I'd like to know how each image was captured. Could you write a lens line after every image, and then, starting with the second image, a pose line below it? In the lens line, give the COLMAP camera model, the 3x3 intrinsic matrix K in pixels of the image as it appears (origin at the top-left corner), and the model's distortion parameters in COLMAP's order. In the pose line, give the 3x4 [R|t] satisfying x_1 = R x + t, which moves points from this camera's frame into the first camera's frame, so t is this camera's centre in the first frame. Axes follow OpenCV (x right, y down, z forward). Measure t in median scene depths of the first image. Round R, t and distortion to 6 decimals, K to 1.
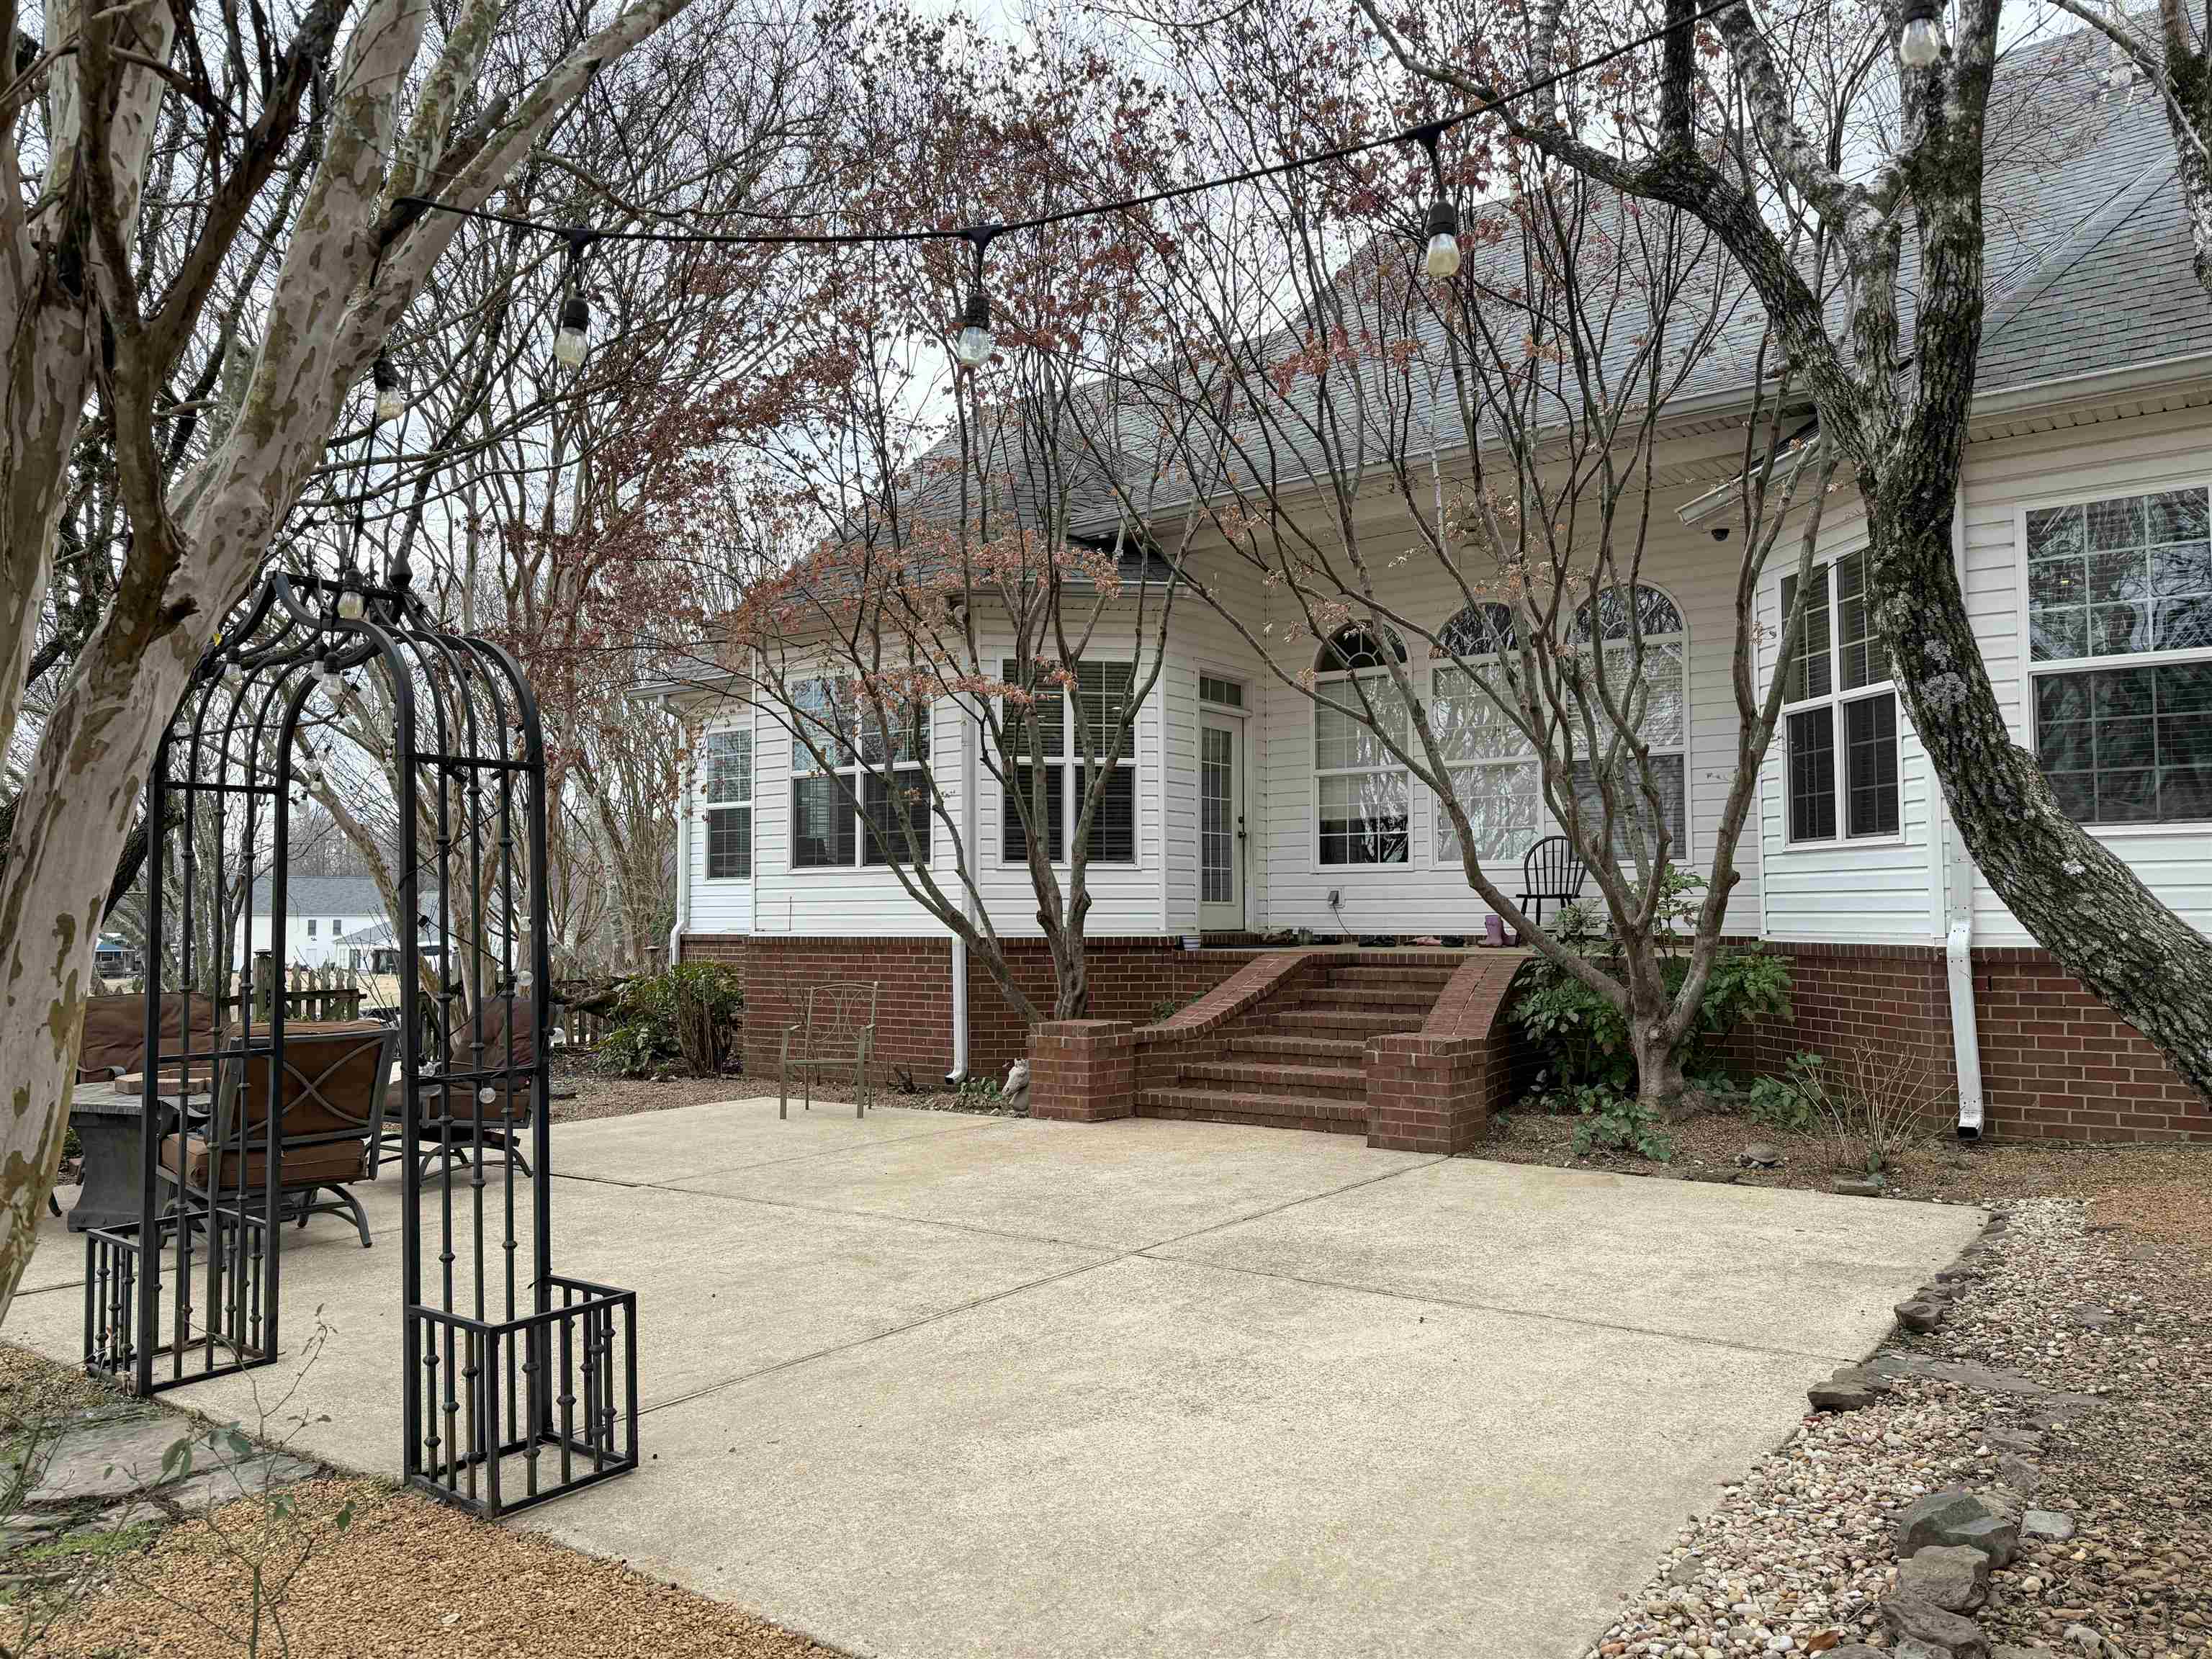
lens RADIAL K [[1613.8, 0, 1106.0], [0, 1613.8, 829.5], [0, 0, 1]] dist [-0.000853, -0.000075]
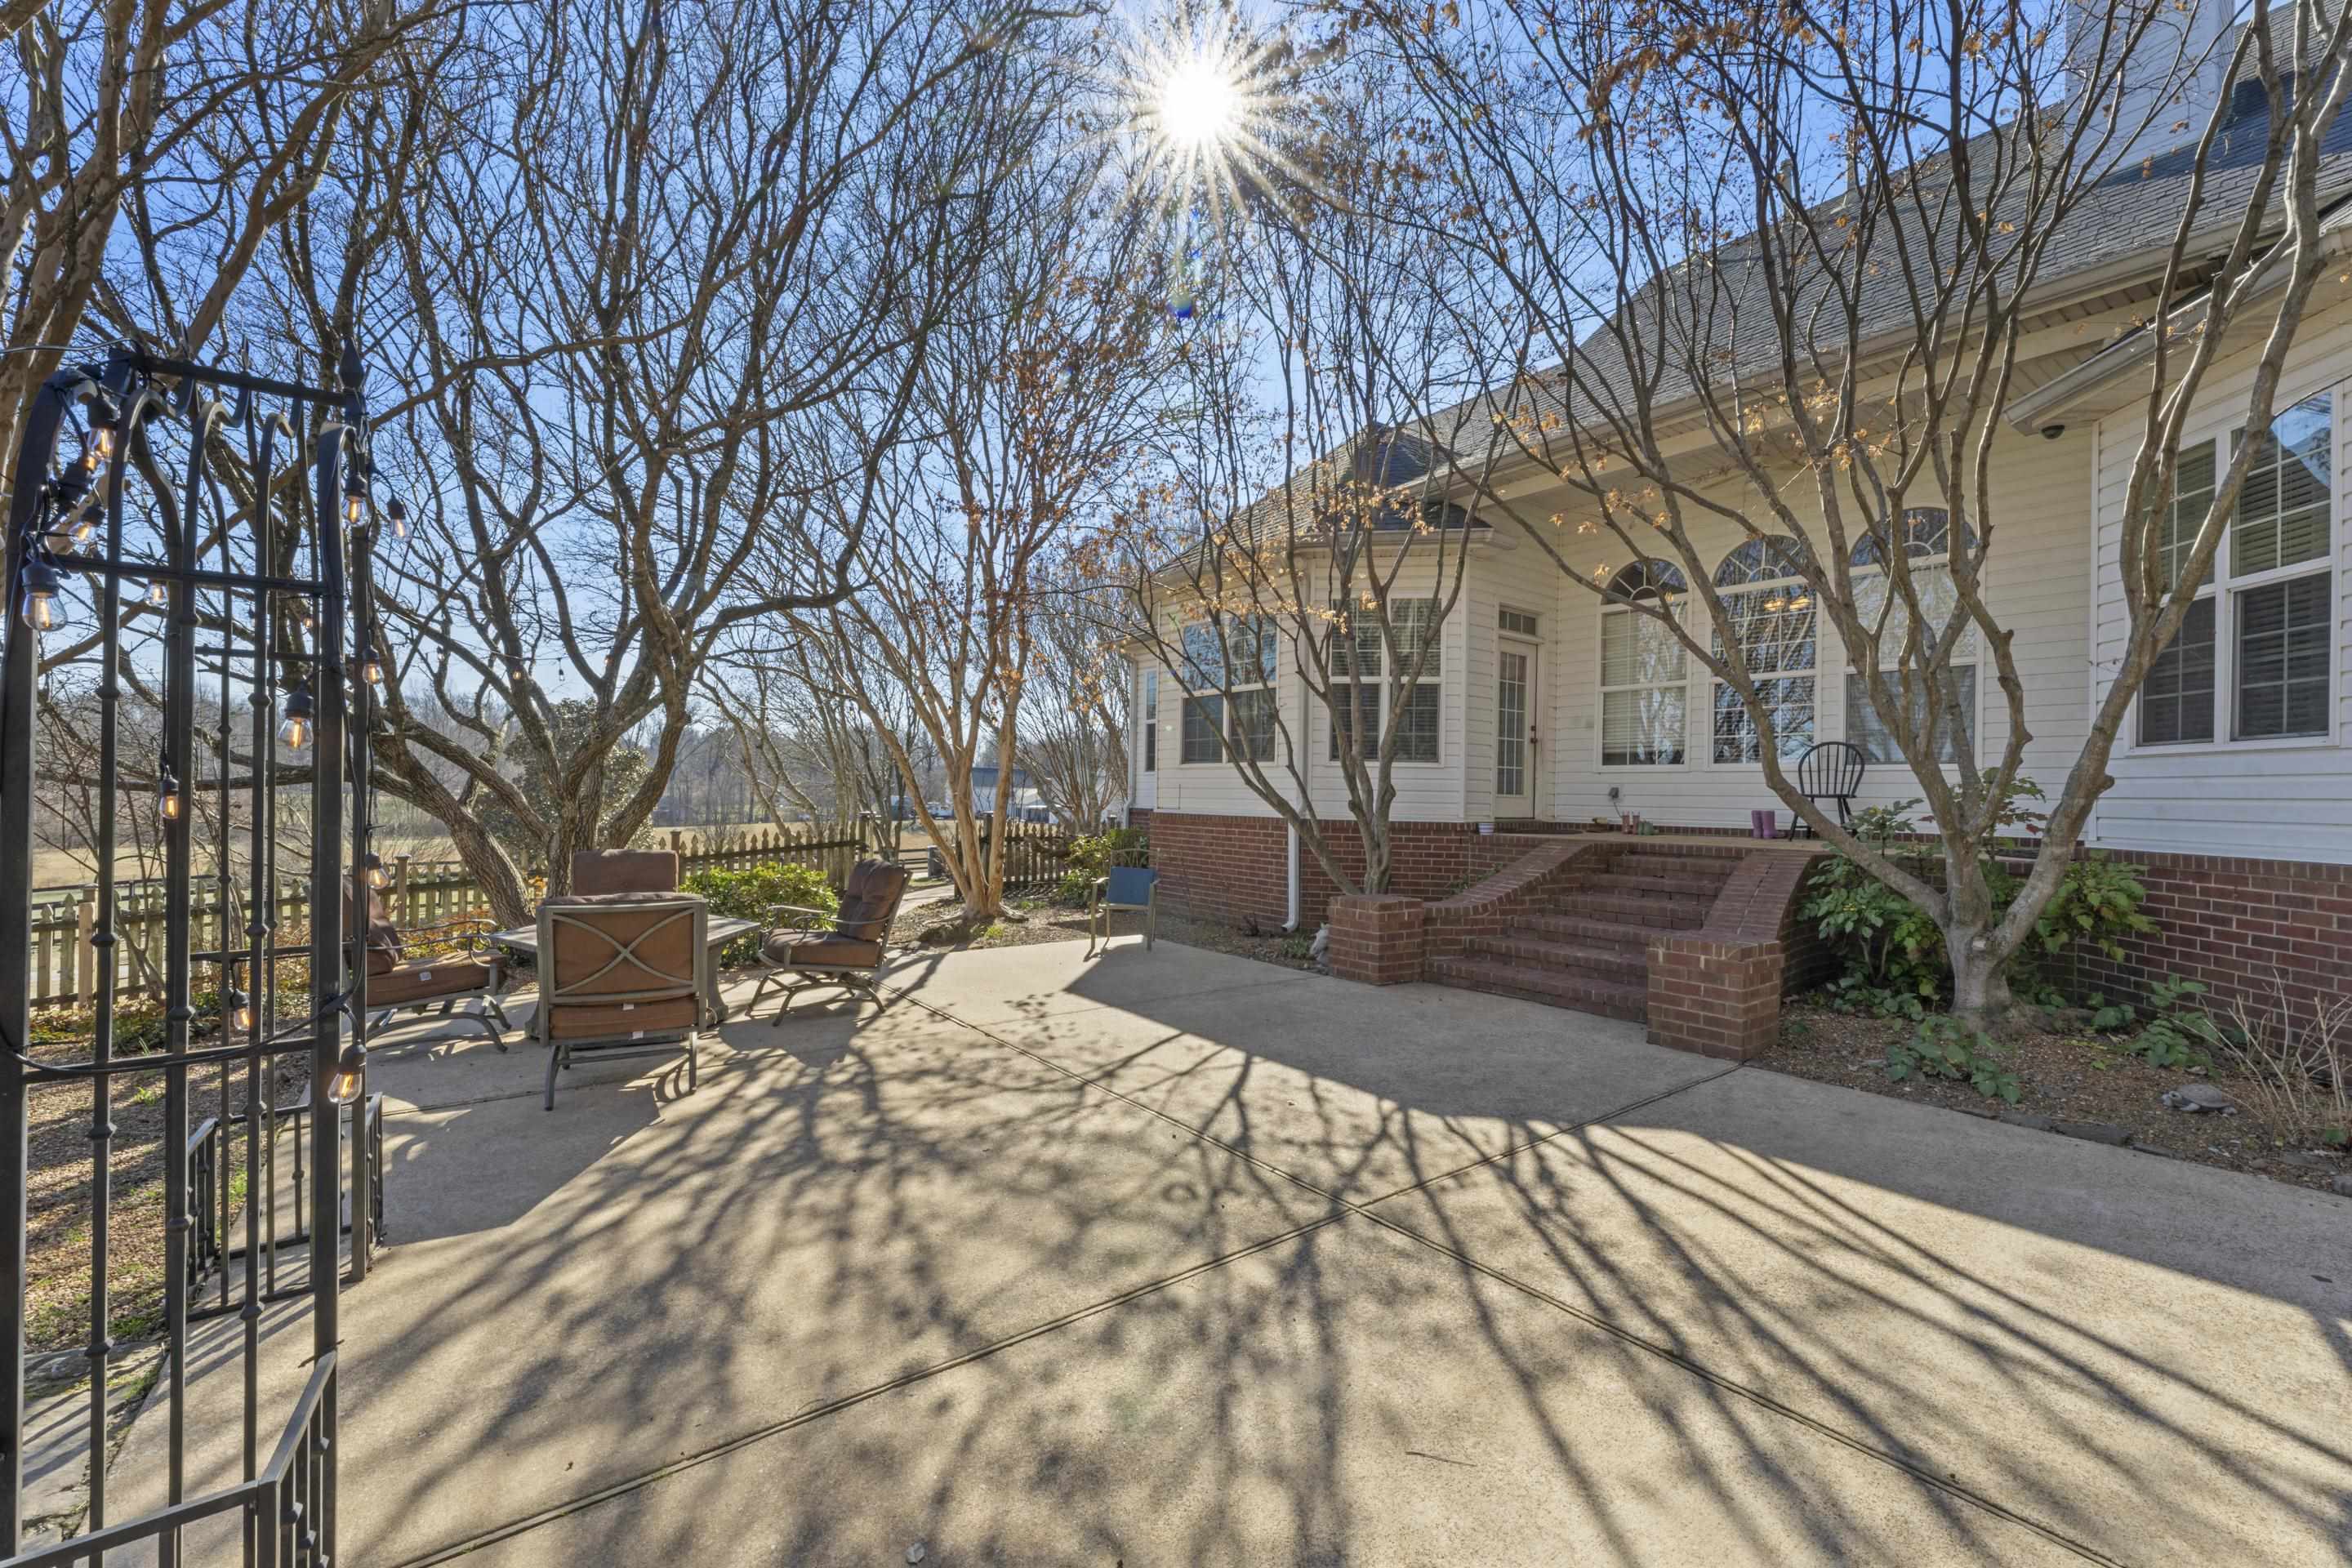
lens RADIAL K [[931.4, 0, 1176.0], [0, 931.4, 784.0], [0, 0, 1]] dist [-0.000103, -0.008814]
pose [[0.956290, 0.018436, -0.291837, 0.036415], [-0.006493, 0.999103, 0.041838, 0.009911], [0.292347, -0.038114, 0.955553, 0.283341]]
